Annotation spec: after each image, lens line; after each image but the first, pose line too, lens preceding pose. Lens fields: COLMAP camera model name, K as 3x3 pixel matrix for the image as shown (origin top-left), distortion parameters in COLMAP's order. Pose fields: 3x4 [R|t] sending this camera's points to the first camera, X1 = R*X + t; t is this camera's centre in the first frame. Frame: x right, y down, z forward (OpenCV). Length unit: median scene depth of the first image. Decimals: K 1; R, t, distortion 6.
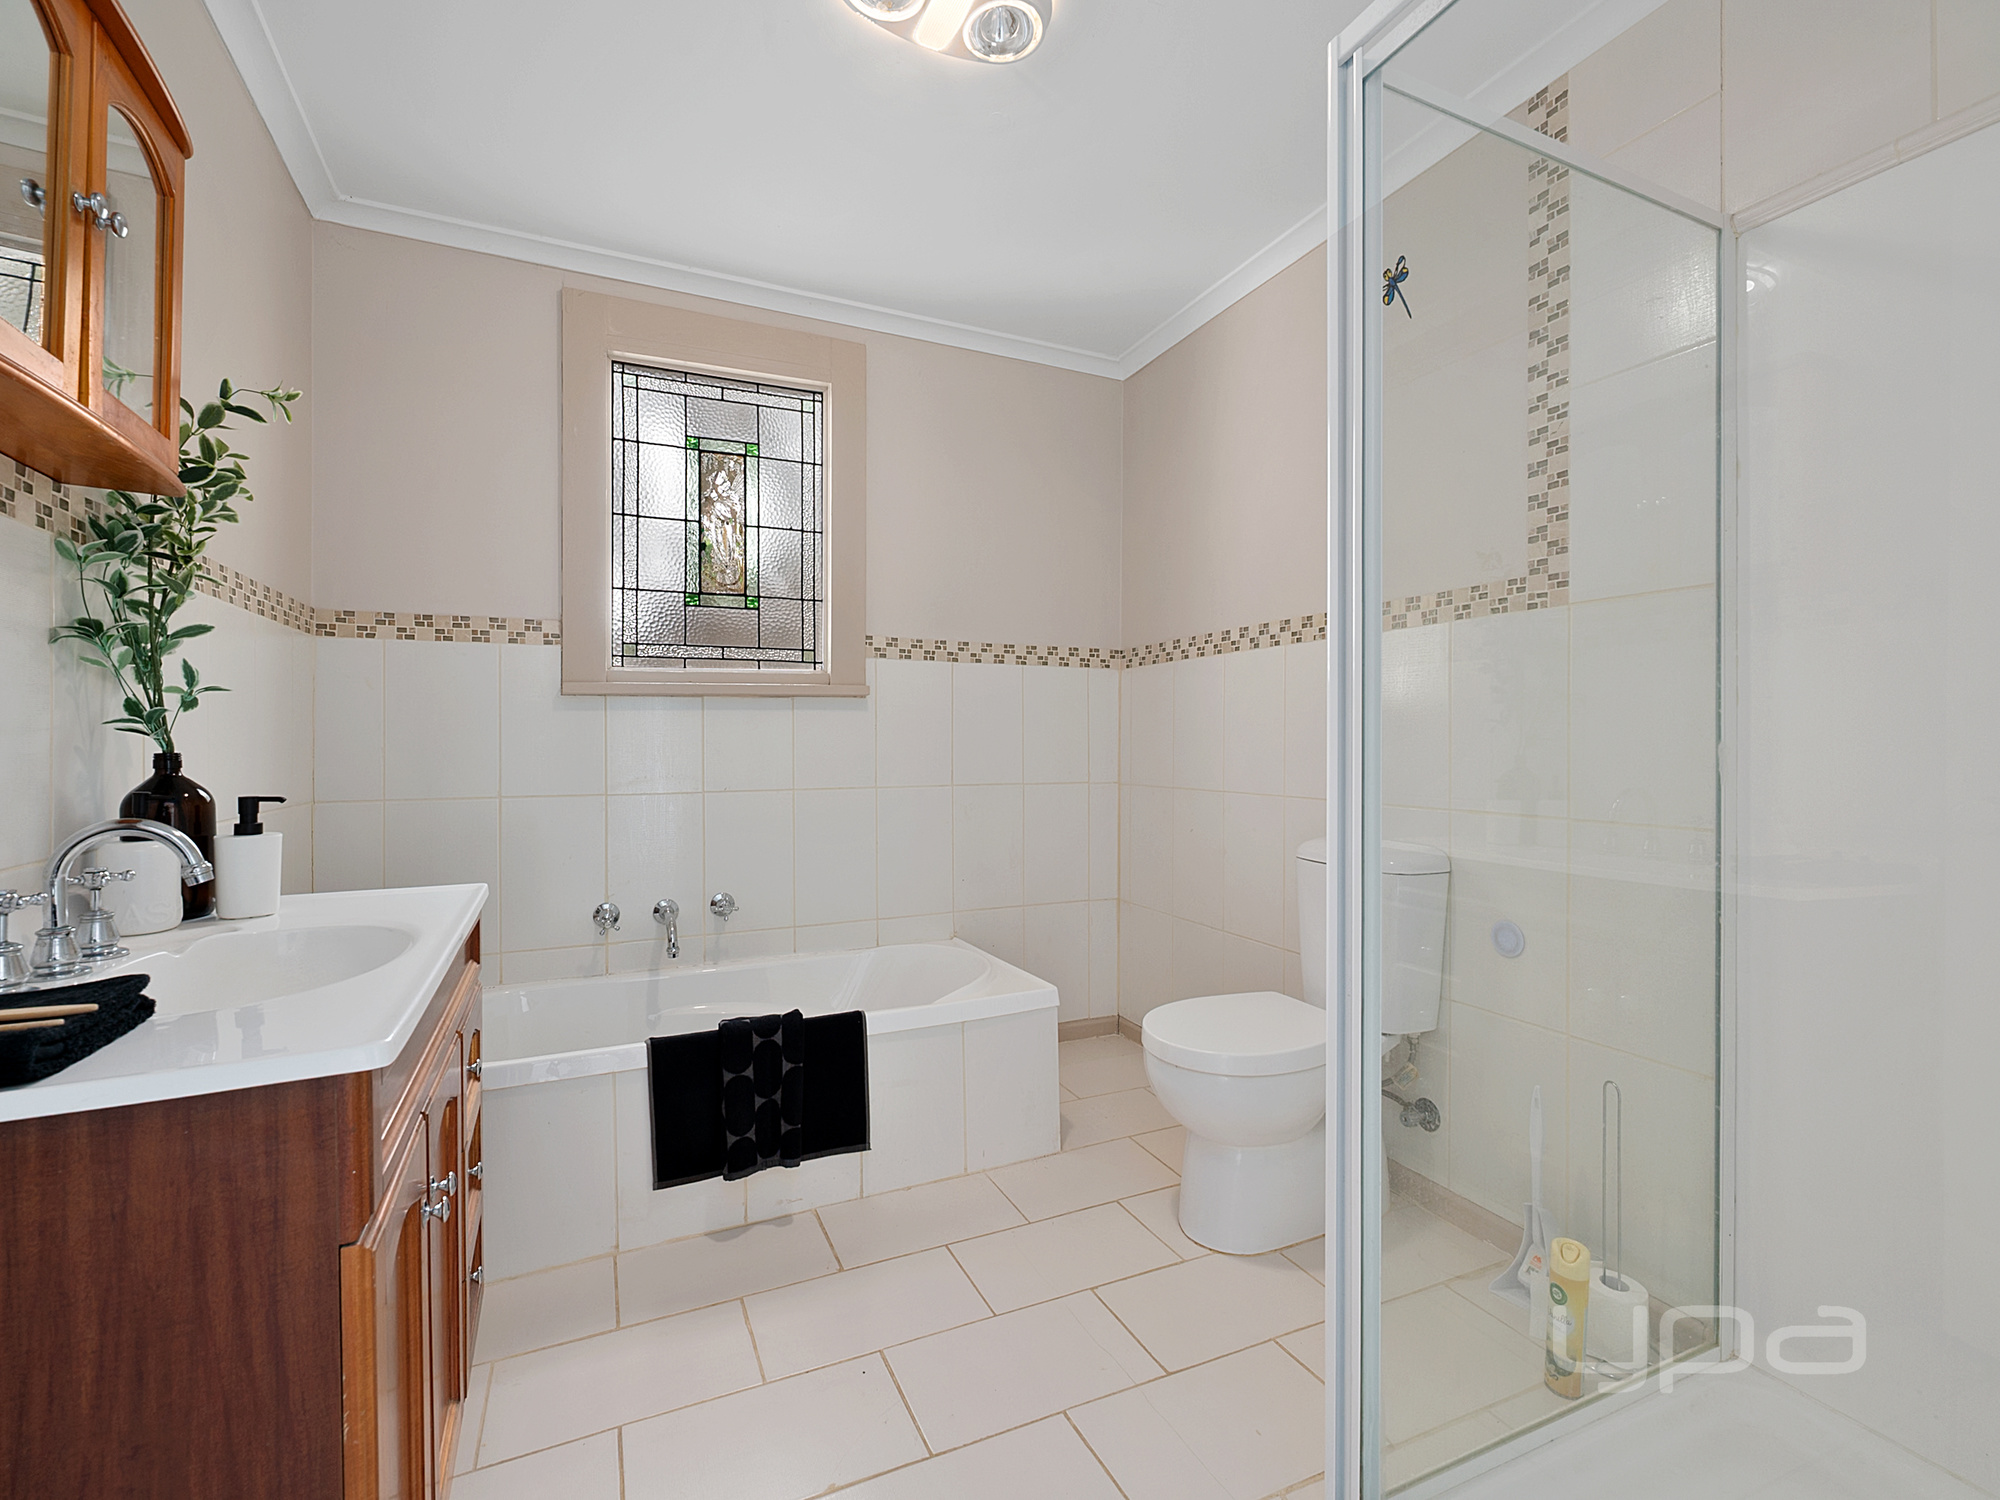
lens RADIAL K [[892.4, 0, 994.8], [0, 892.4, 744.5], [0, 0, 1]] dist [-0.002330, 0.000410]
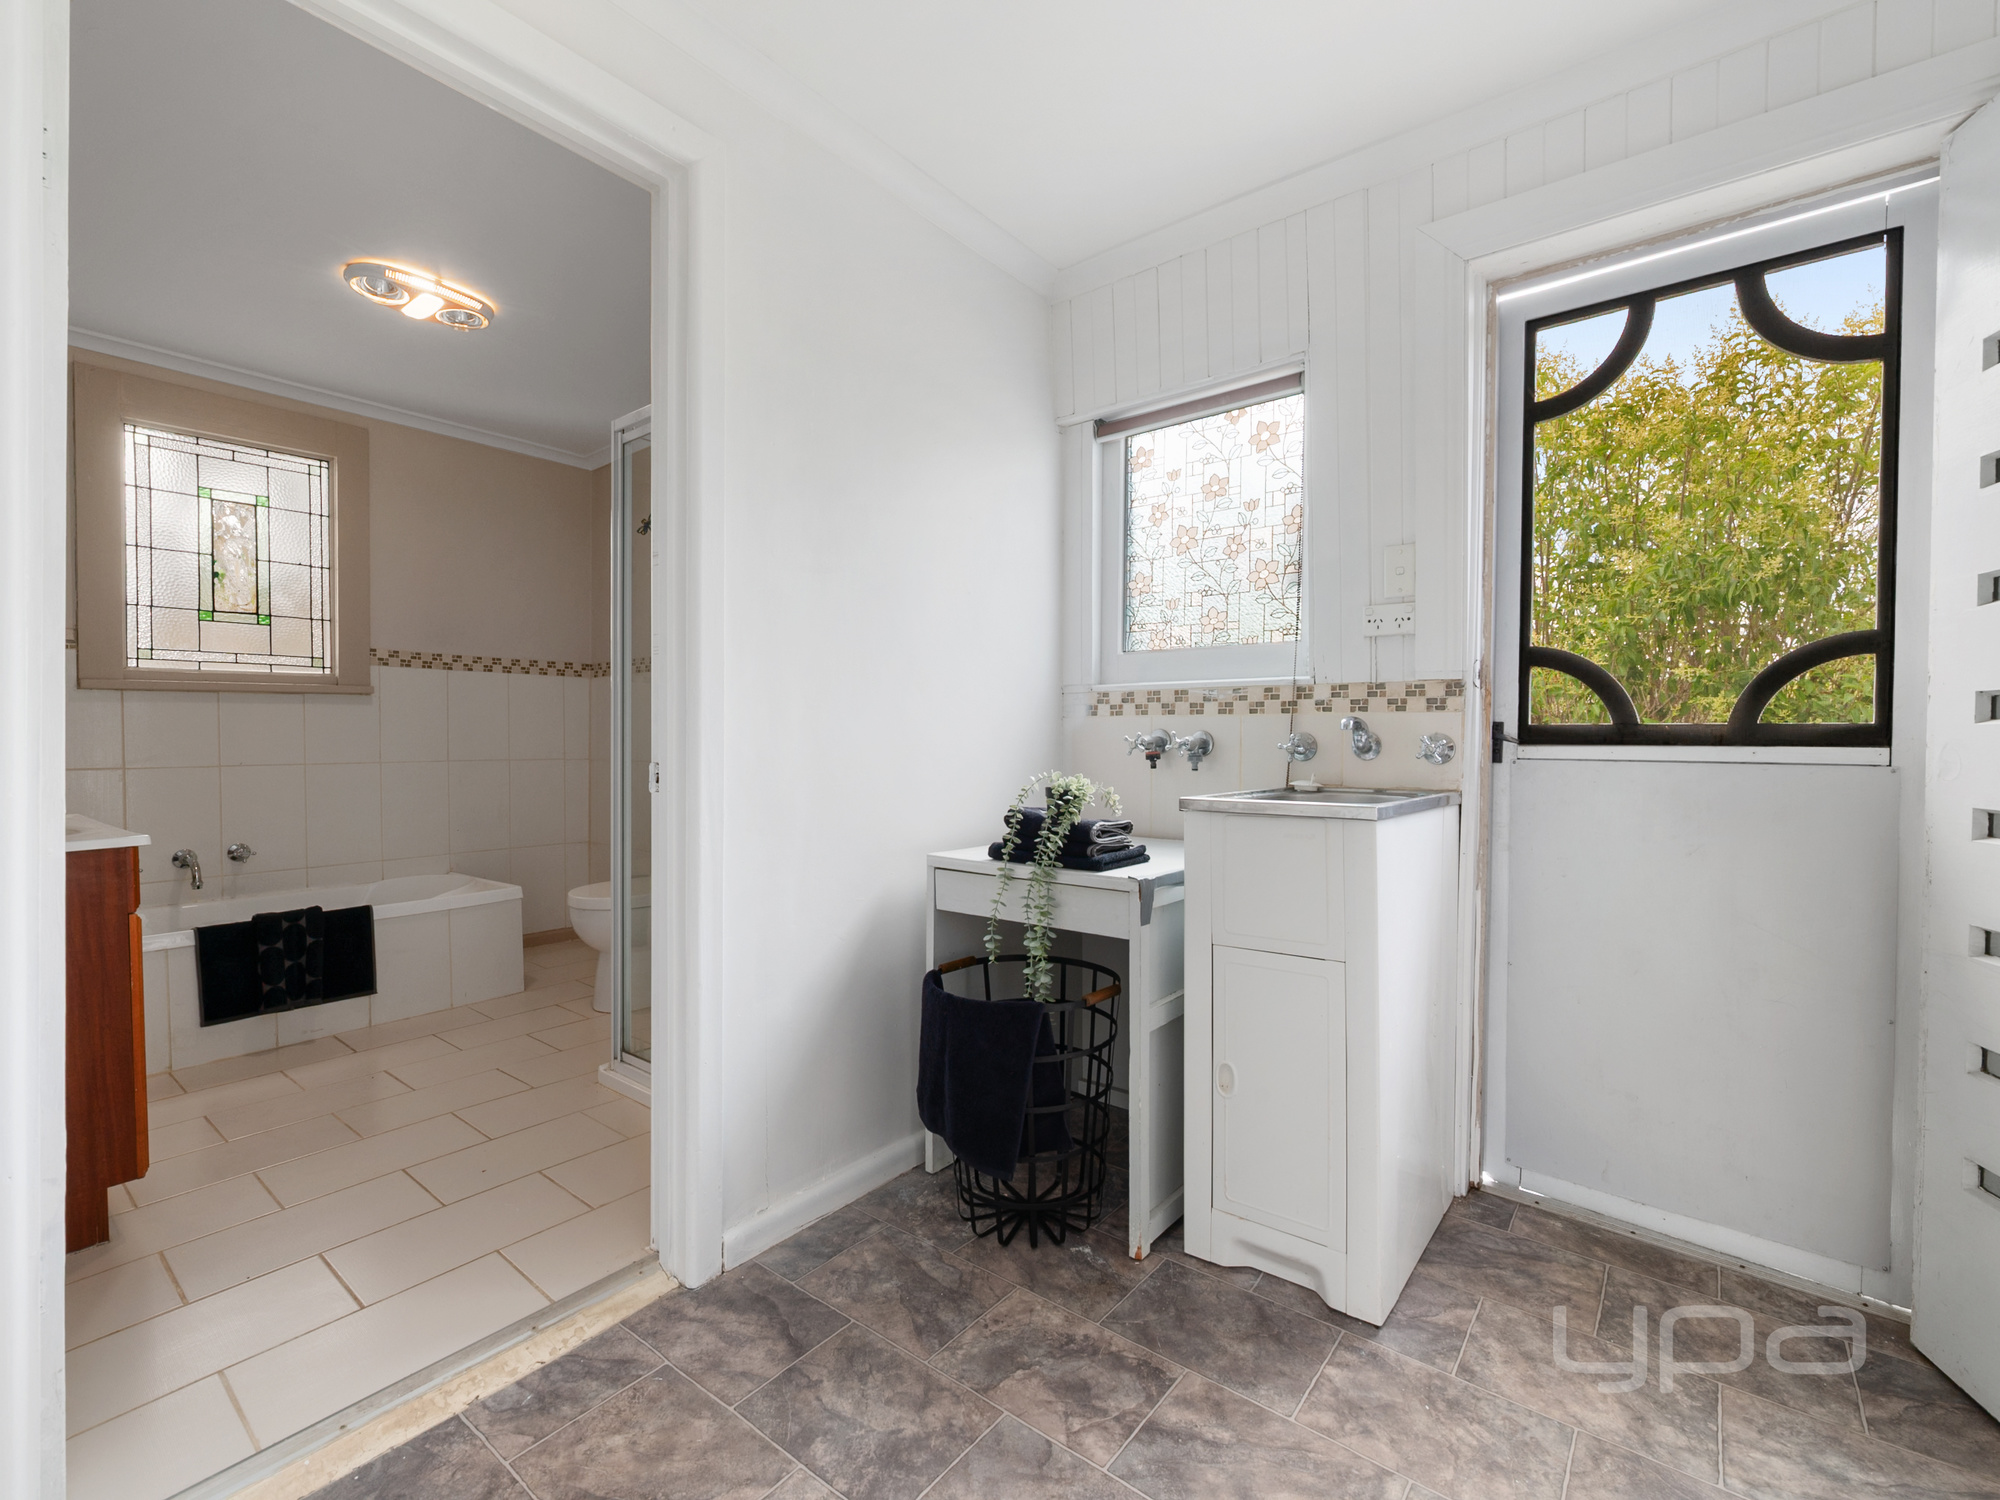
lens RADIAL K [[892.4, 0, 992.0], [0, 892.4, 751.7], [0, 0, 1]] dist [-0.002330, 0.000410]
pose [[0.894143, -0.006104, 0.447740, 0.095822], [-0.000005, 0.999907, 0.013641, 0.014954], [-0.447782, -0.012200, 0.894059, -0.655437]]
